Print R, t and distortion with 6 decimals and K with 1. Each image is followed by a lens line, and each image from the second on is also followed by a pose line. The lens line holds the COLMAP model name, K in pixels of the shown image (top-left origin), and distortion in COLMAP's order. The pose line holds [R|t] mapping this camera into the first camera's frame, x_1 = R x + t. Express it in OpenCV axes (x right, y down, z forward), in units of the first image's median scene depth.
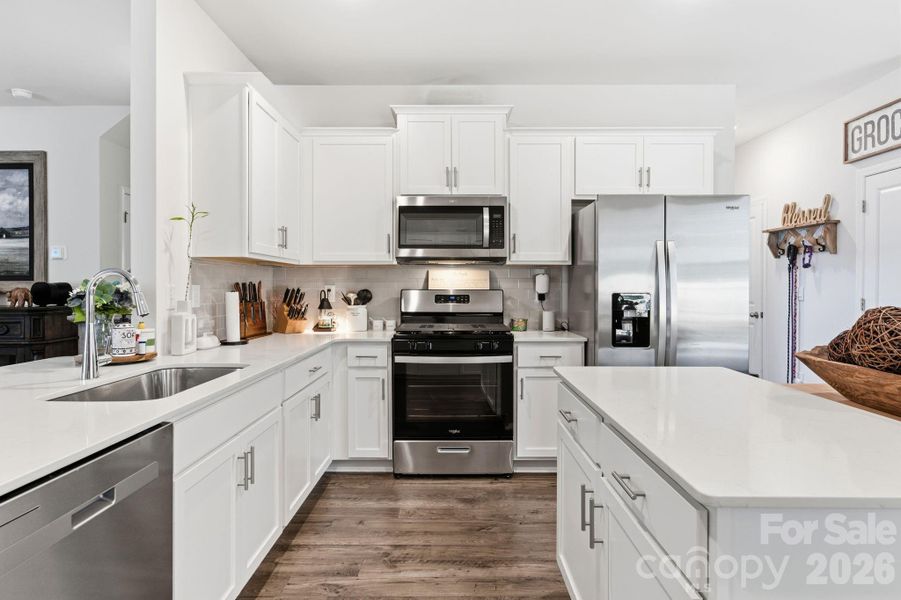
lens RADIAL K [[513.5, 0, 452.0], [0, 513.5, 288.9], [0, 0, 1]] dist [-0.001861, 0.003637]
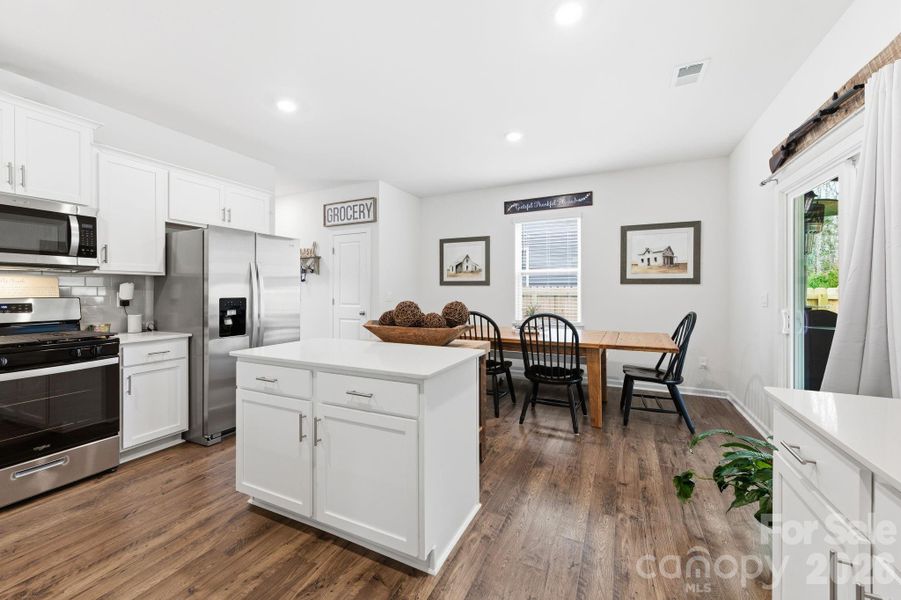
lens RADIAL K [[359.7, 0, 447.8], [0, 359.7, 290.9], [0, 0, 1]] dist [0.007803, 0.000421]
pose [[0.436074, -0.000659, 0.899911, -0.249807], [0.008724, 0.999956, -0.003495, -0.002030], [-0.899869, 0.009375, 0.436060, 0.029801]]
